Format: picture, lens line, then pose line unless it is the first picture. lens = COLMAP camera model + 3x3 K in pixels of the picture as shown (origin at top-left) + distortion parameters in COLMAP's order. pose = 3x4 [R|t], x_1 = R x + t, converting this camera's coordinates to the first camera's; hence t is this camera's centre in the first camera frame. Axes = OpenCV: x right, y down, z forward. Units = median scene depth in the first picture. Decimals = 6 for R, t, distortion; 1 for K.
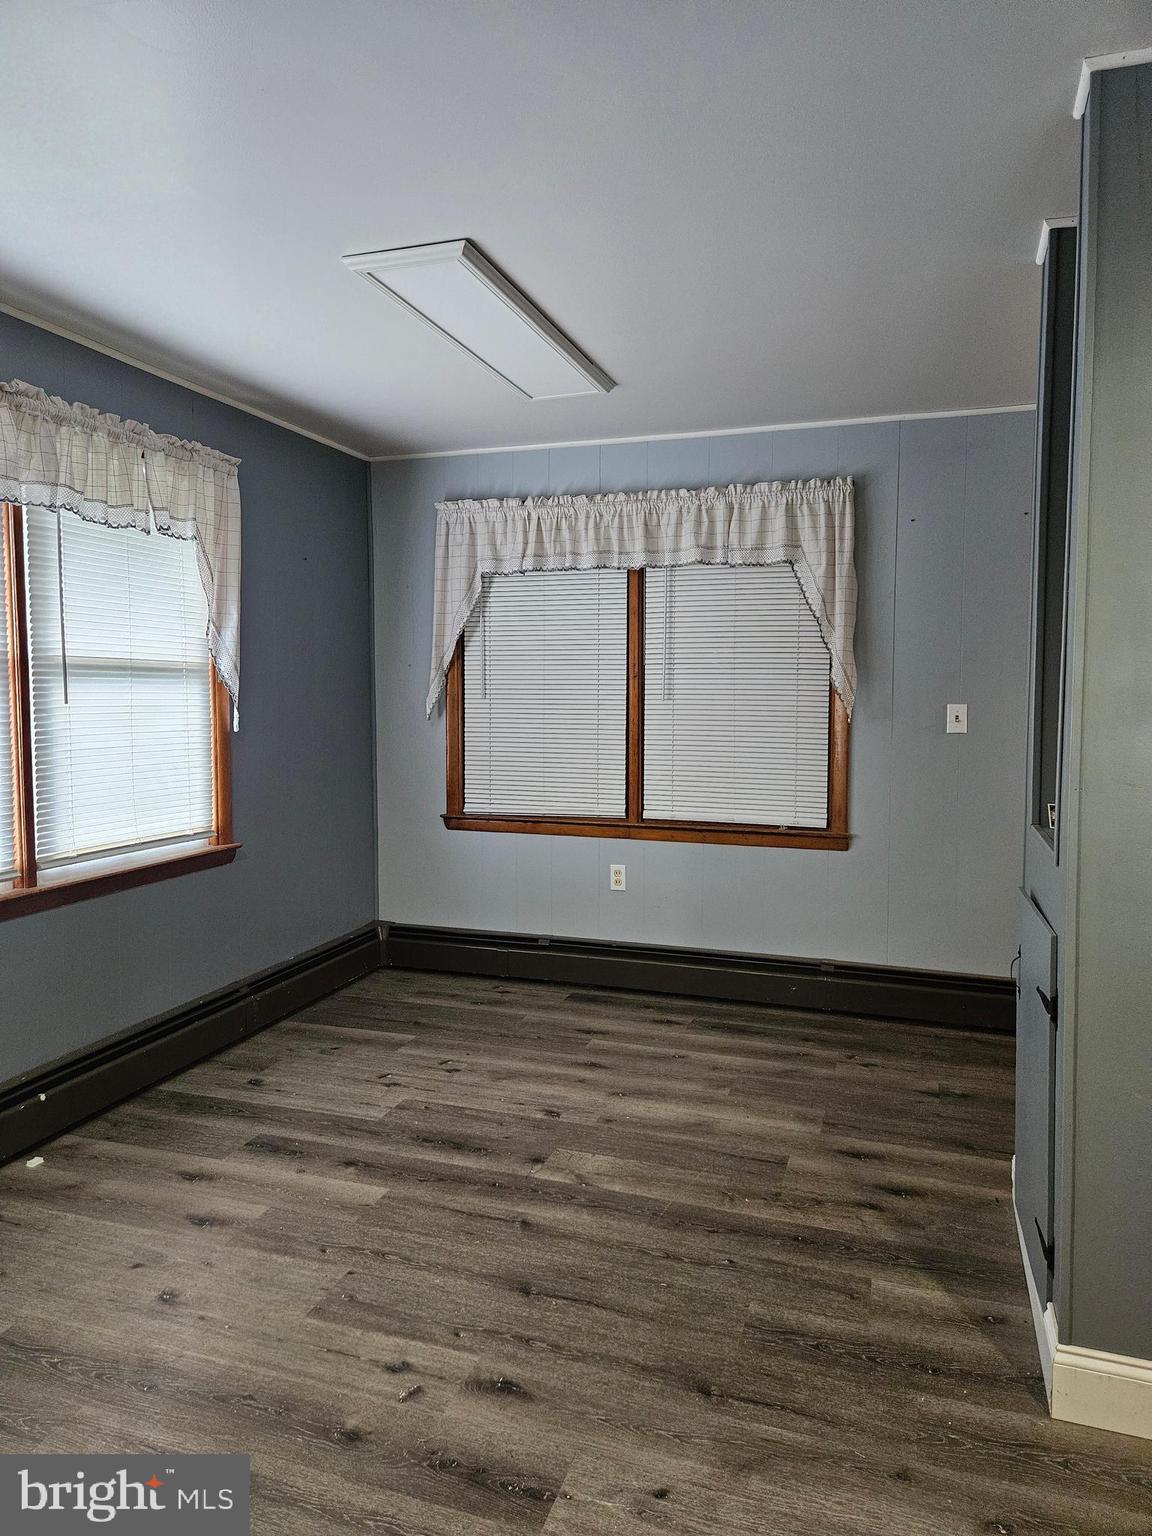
lens RADIAL K [[1018.8, 0, 571.8], [0, 1018.8, 758.2], [0, 0, 1]] dist [0.061853, -0.048803]
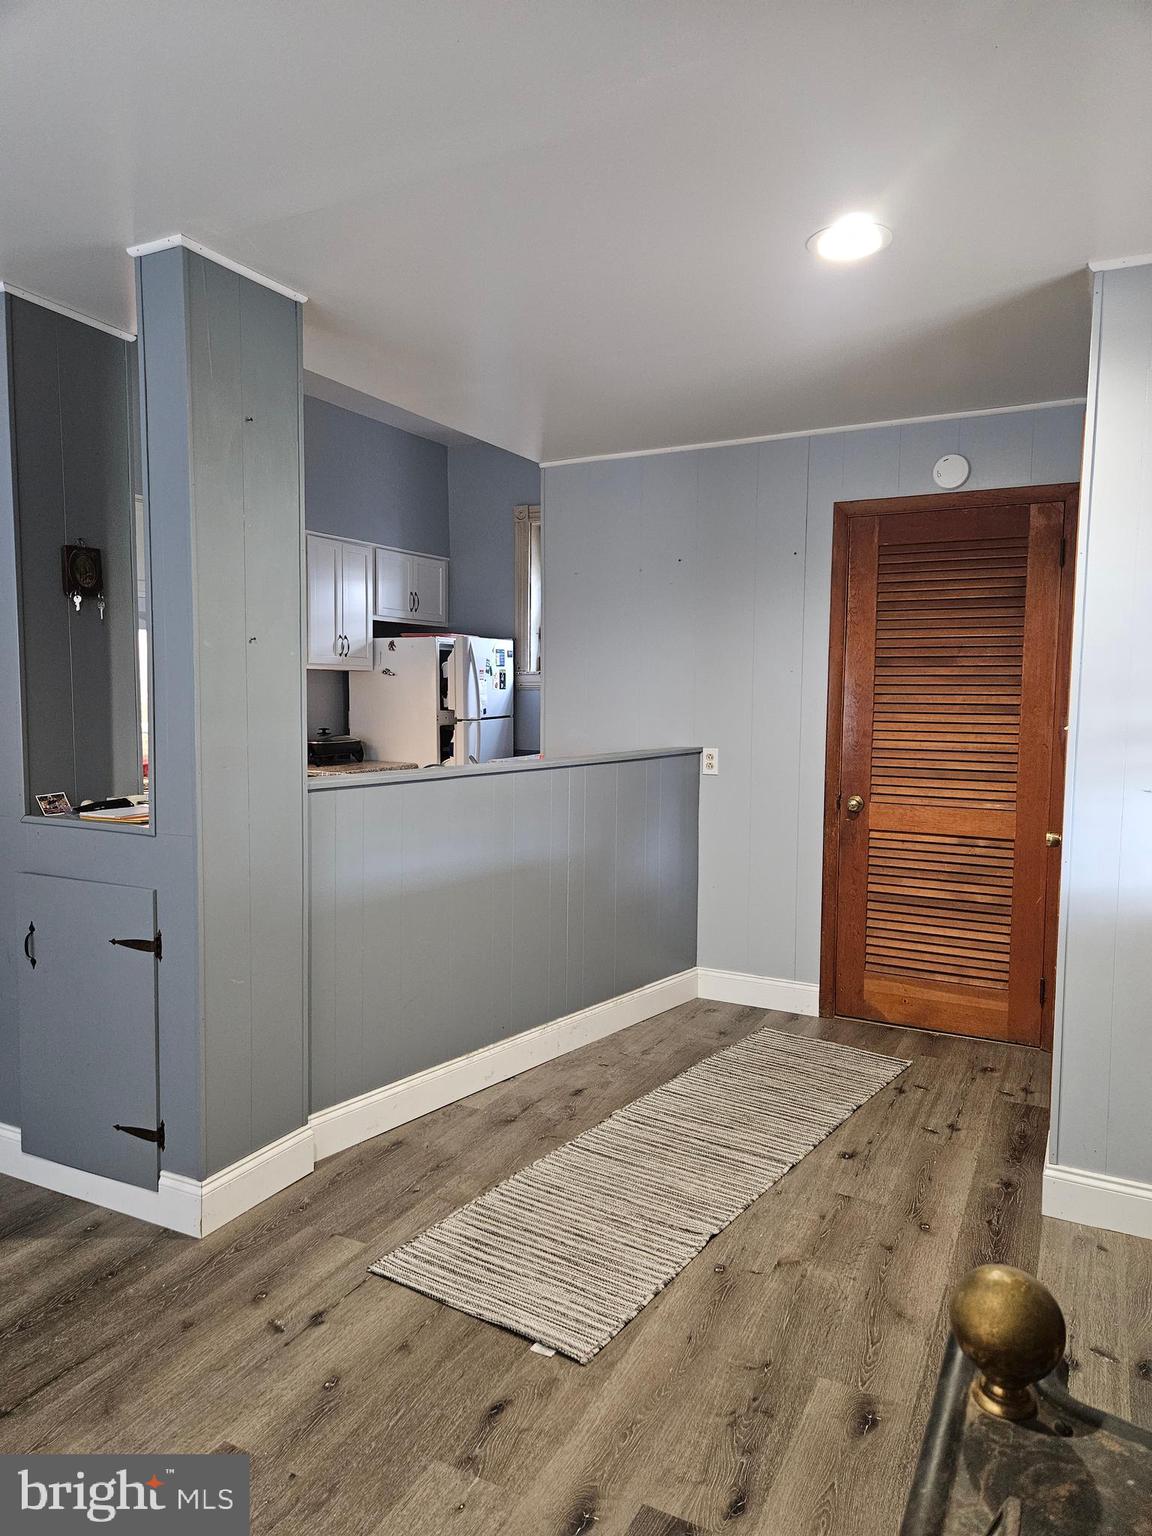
lens RADIAL K [[1018.8, 0, 552.5], [0, 1018.8, 762.9], [0, 0, 1]] dist [0.061853, -0.048803]
pose [[0.155135, -0.074522, 0.985078, -0.639665], [0.061171, 0.995962, 0.065712, -0.034473], [-0.985998, 0.050064, 0.159067, 0.264530]]
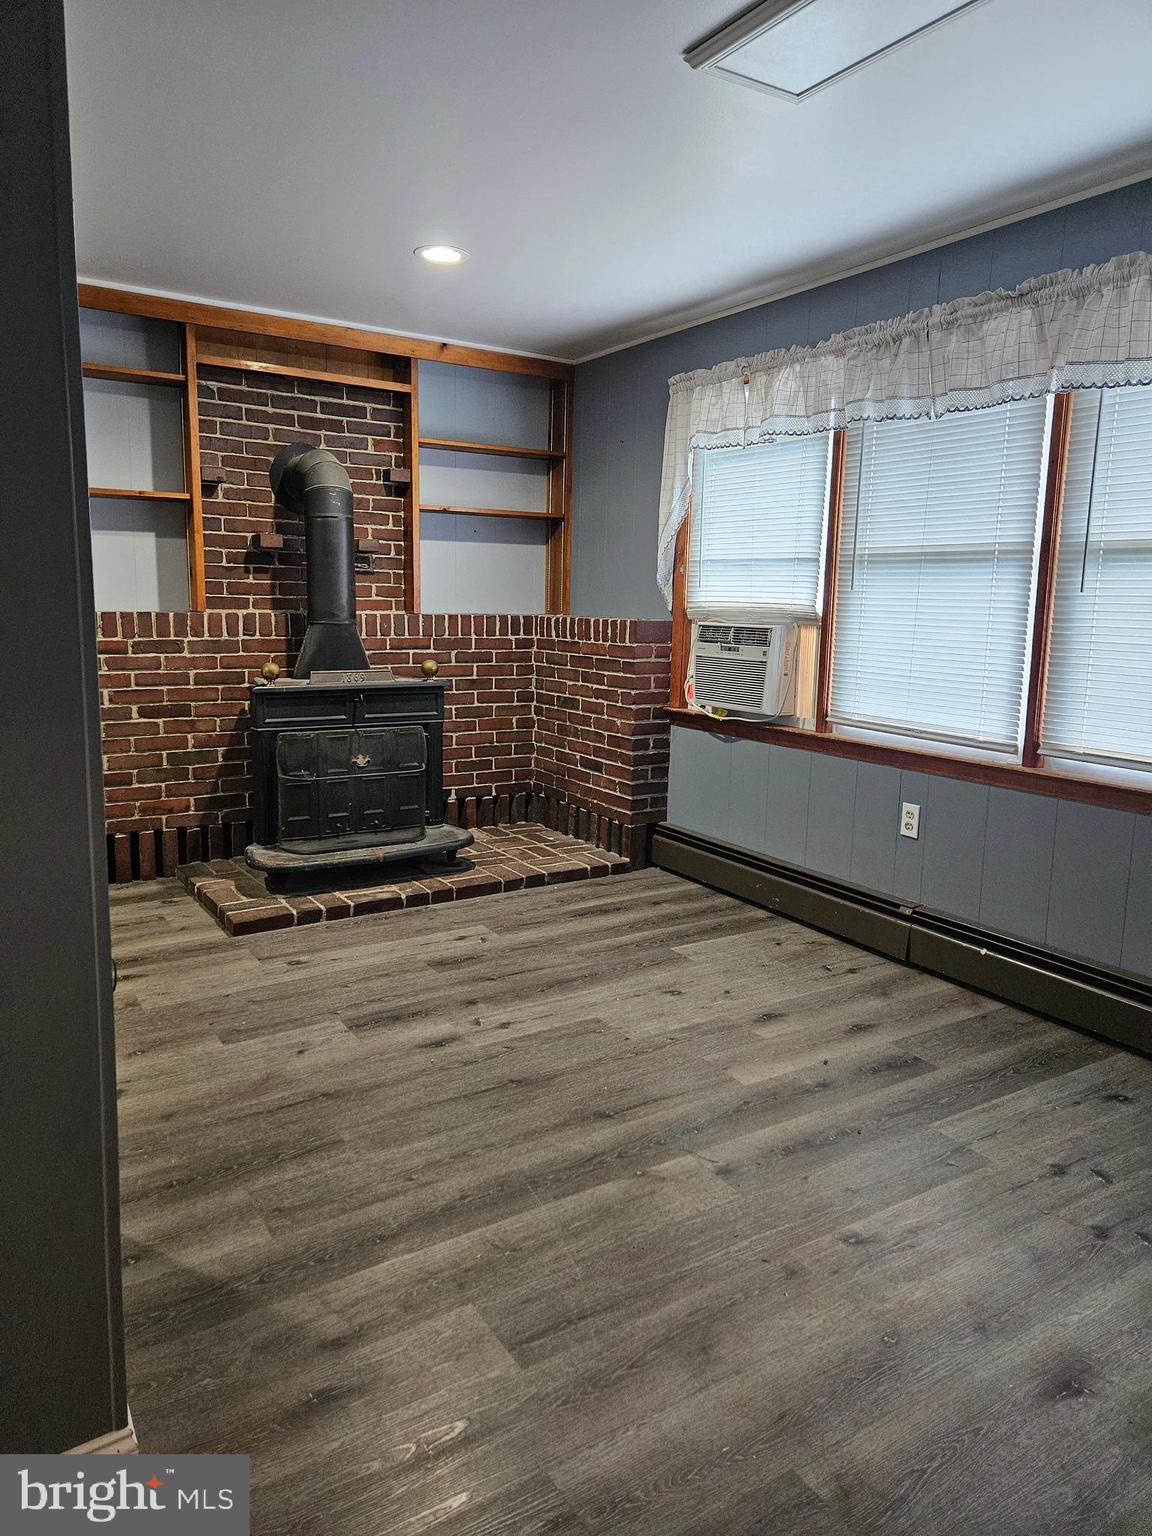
lens RADIAL K [[1018.8, 0, 565.1], [0, 1018.8, 759.9], [0, 0, 1]] dist [0.061853, -0.048803]
pose [[-0.627956, 0.112265, -0.770109, 0.802688], [-0.074657, 0.976287, 0.203198, -0.083951], [0.774659, 0.185094, -0.604684, 1.739492]]
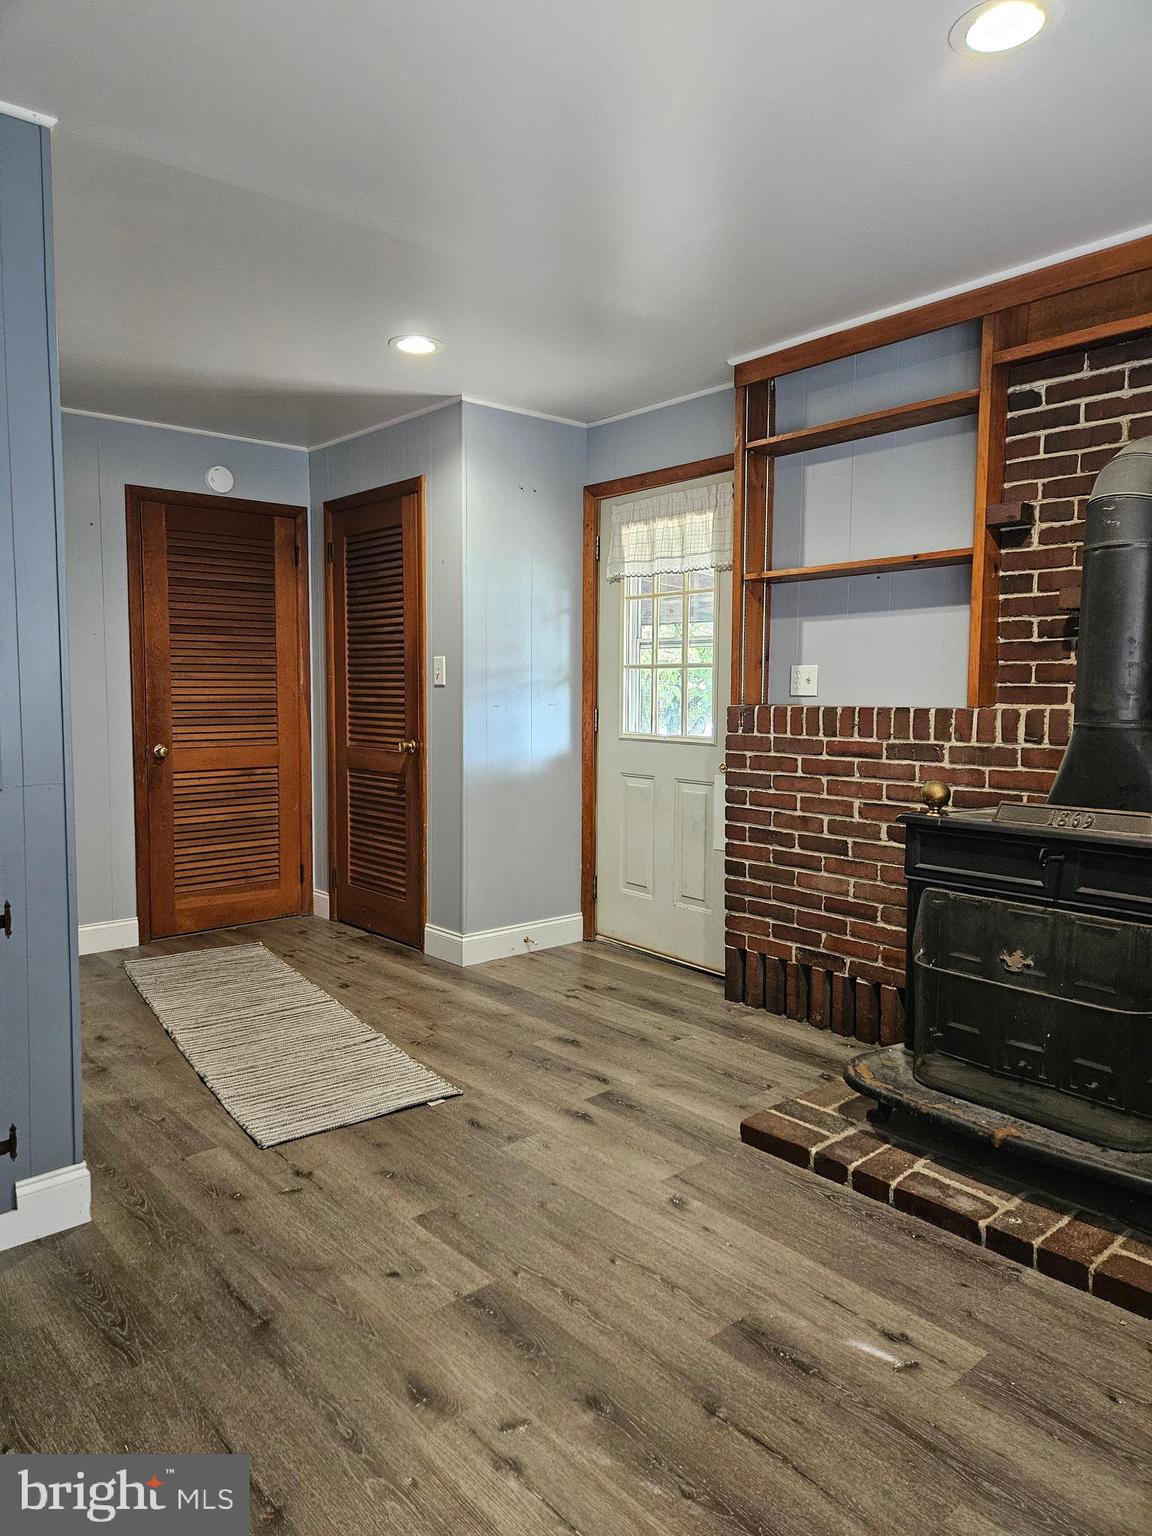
lens RADIAL K [[1018.8, 0, 558.1], [0, 1018.8, 761.0], [0, 0, 1]] dist [0.061853, -0.048803]
pose [[-0.860014, -0.039314, 0.508753, -0.539157], [0.035775, 0.989929, 0.136971, -0.050019], [-0.509014, 0.135998, -0.849946, 1.459462]]
